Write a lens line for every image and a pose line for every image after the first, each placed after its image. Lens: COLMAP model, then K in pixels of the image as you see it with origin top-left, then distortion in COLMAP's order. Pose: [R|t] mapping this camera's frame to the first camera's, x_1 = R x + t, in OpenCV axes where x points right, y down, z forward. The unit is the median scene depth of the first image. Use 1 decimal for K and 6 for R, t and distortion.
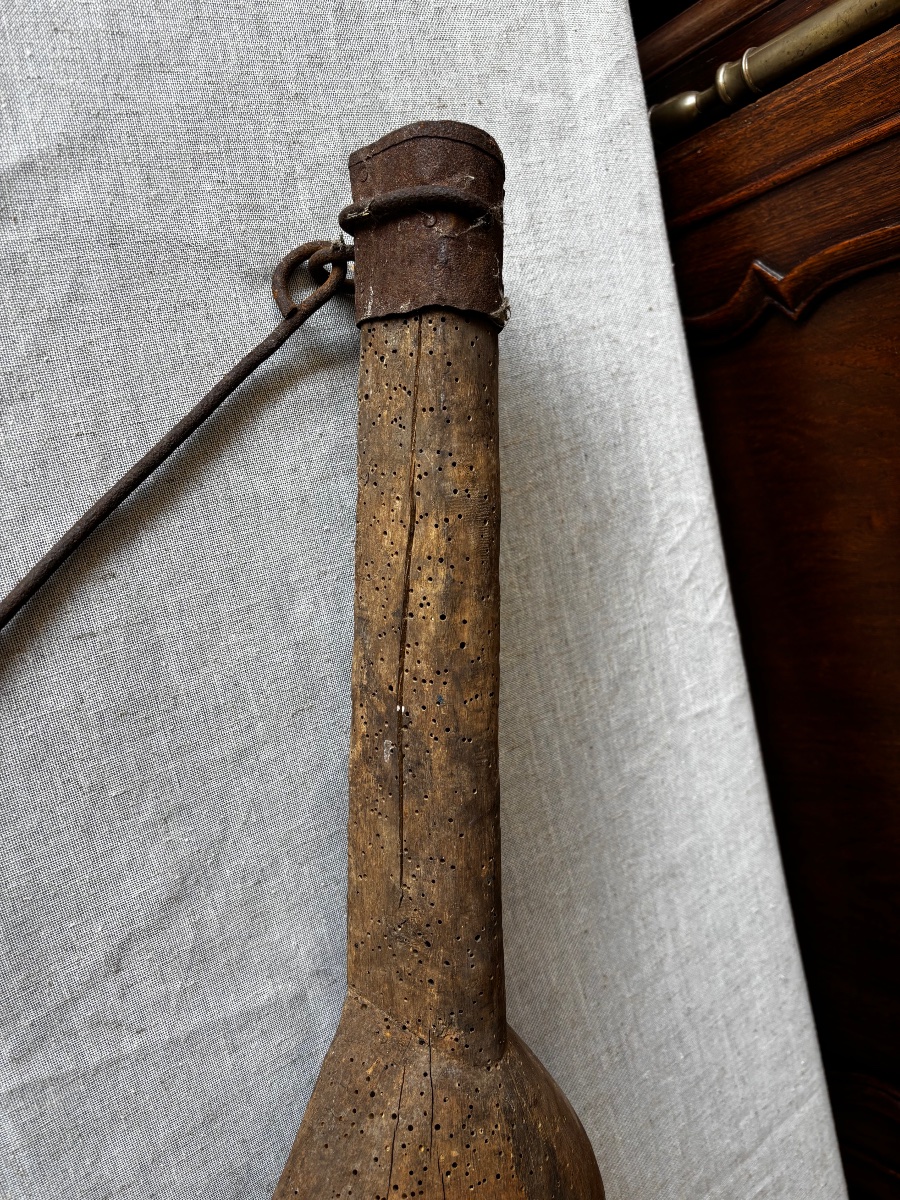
lens RADIAL K [[896.8, 0, 428.7], [0, 896.8, 581.7], [0, 0, 1]] dist [0.007143, -0.027198]
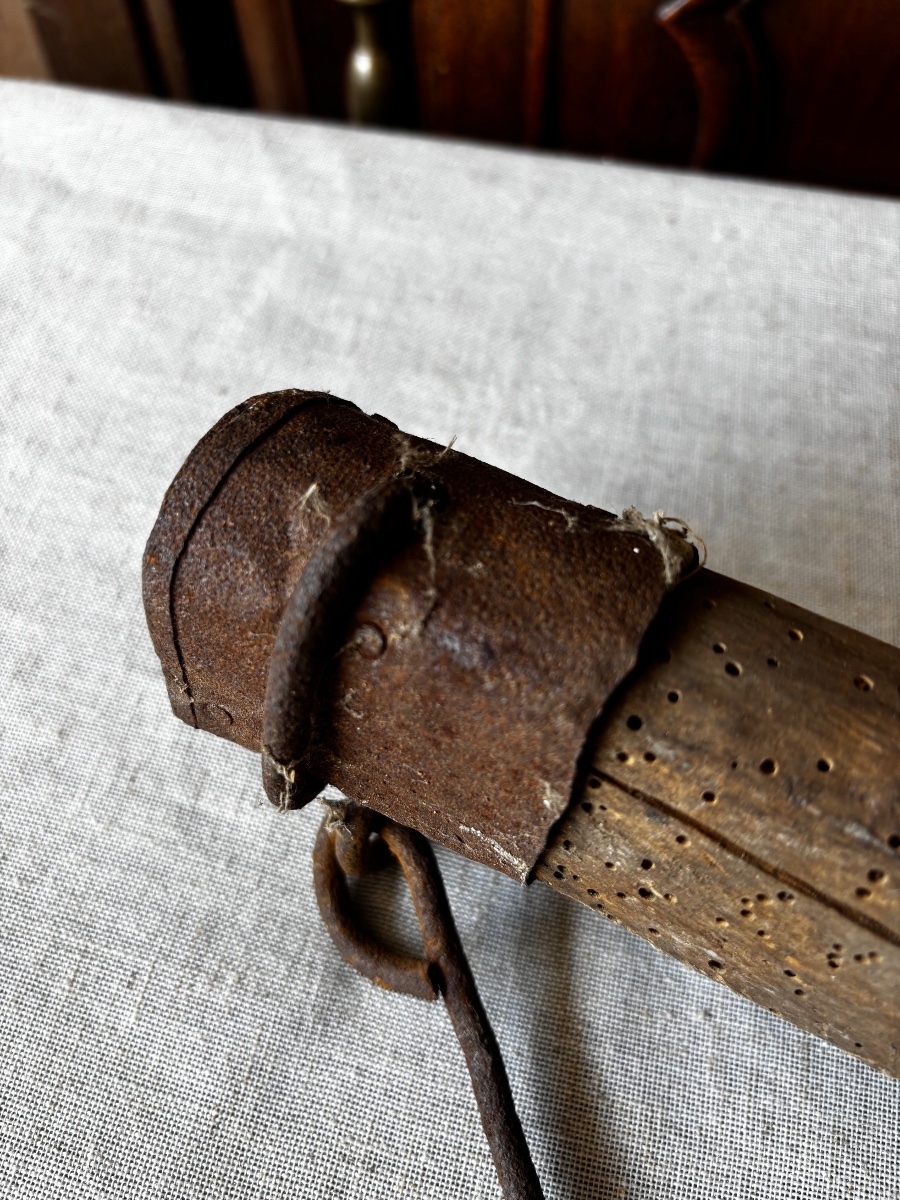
lens RADIAL K [[896.8, 0, 444.2], [0, 896.8, 613.2], [0, 0, 1]] dist [0.007143, -0.027198]
pose [[0.386929, -0.913469, -0.125936, 0.064900], [0.880461, 0.406573, -0.243900, -0.270415], [0.273997, -0.016510, 0.961589, 0.610121]]
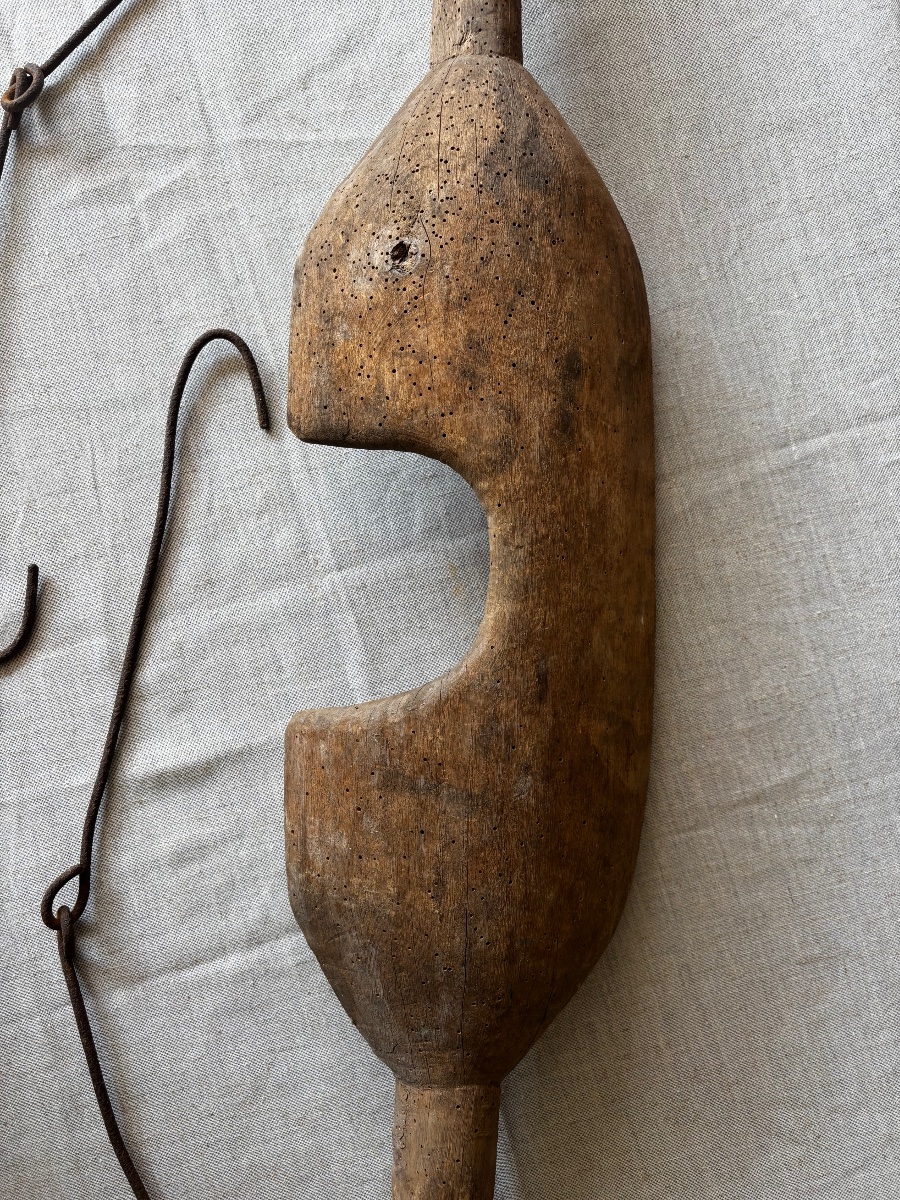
lens RADIAL K [[896.8, 0, 456.6], [0, 896.8, 604.1], [0, 0, 1]] dist [0.007143, -0.027198]
pose [[0.844800, 0.026311, -0.534436, 0.755164], [-0.047374, 0.998546, -0.025725, 1.365841], [0.532982, 0.047051, 0.844818, -0.166893]]
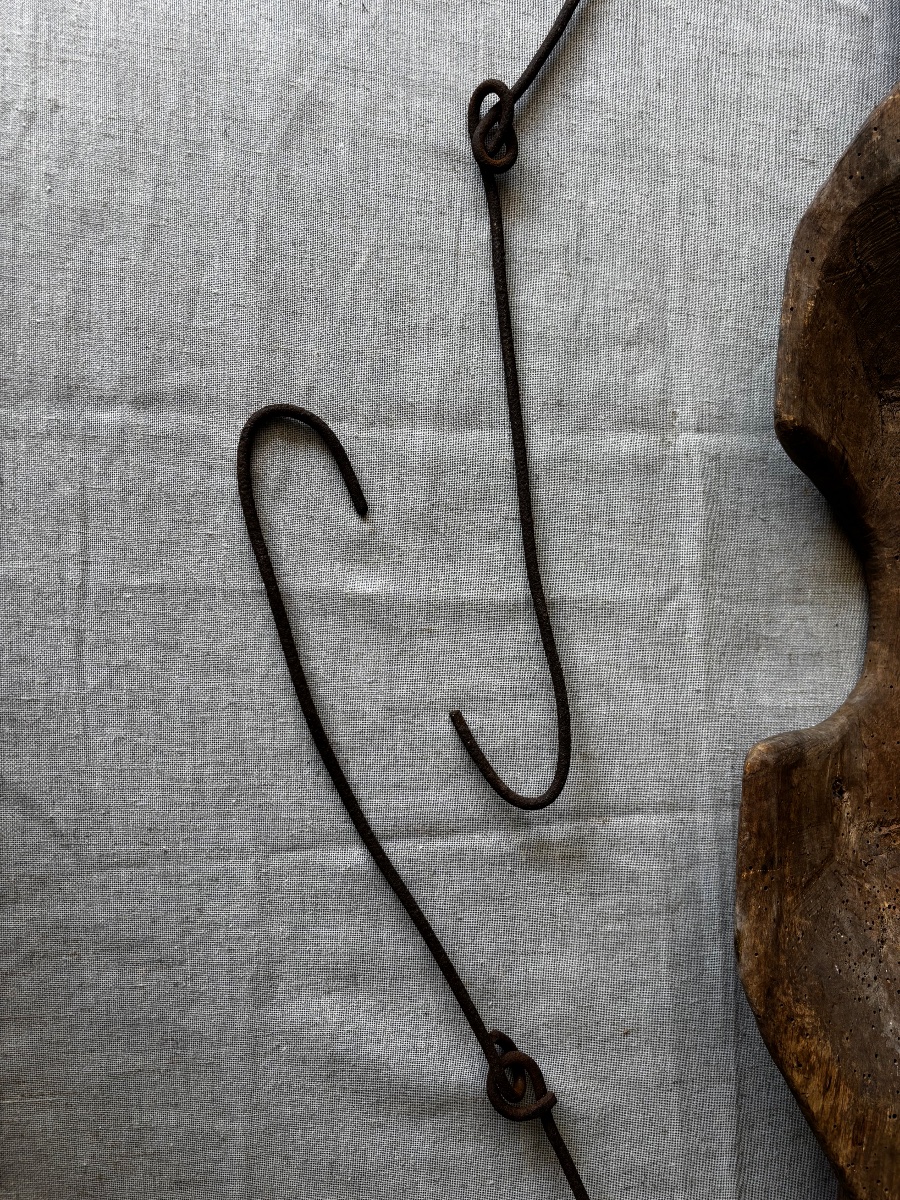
lens RADIAL K [[896.8, 0, 444.5], [0, 896.8, 622.4], [0, 0, 1]] dist [0.007143, -0.027198]
pose [[0.909915, 0.227748, -0.346677, -0.057518], [-0.269784, 0.959792, -0.077565, 1.767820], [0.315072, 0.164106, 0.934772, -0.325468]]
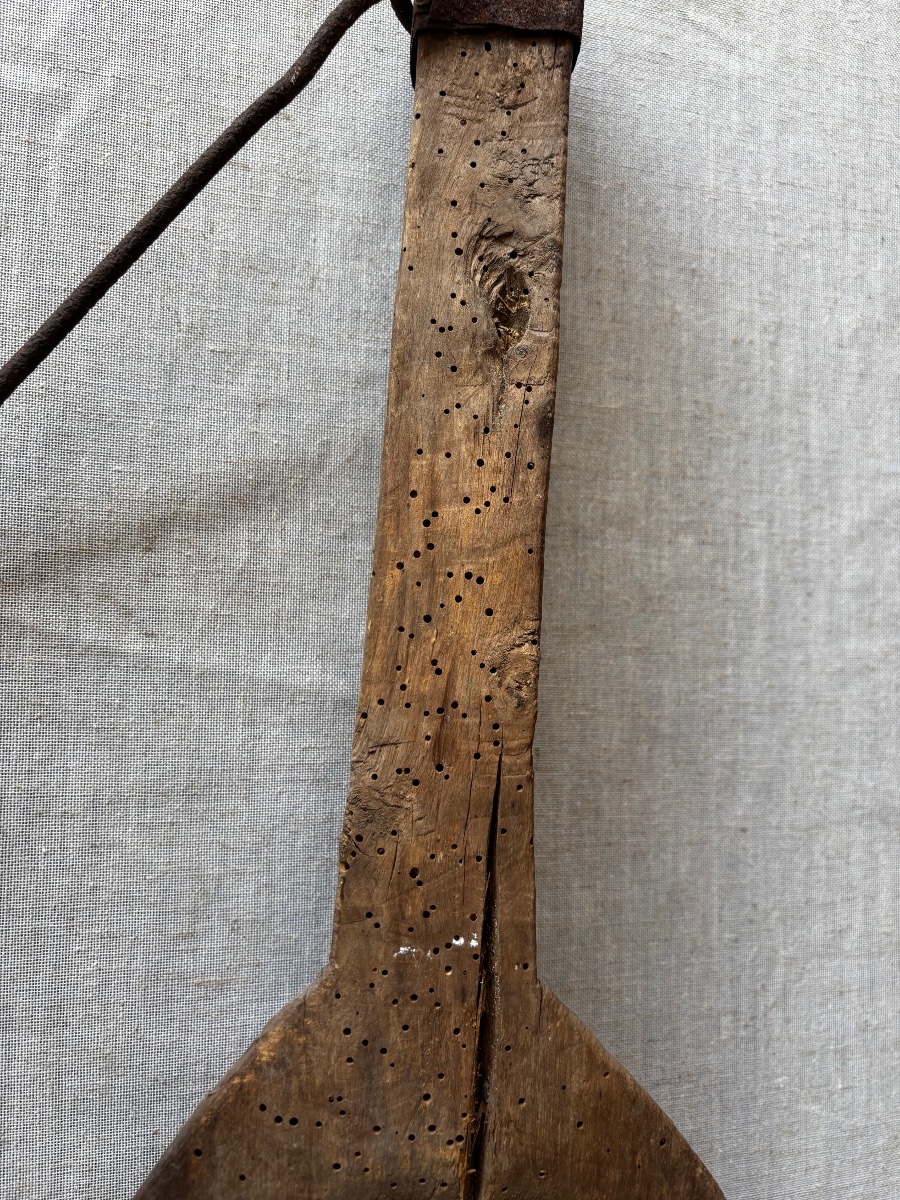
lens RADIAL K [[896.8, 0, 444.3], [0, 896.8, 613.9], [0, 0, 1]] dist [0.007143, -0.027198]
pose [[0.931448, 0.239692, -0.273775, 0.142932], [-0.282414, 0.950641, -0.128547, 0.515867], [0.229450, 0.197052, 0.953165, 0.287199]]
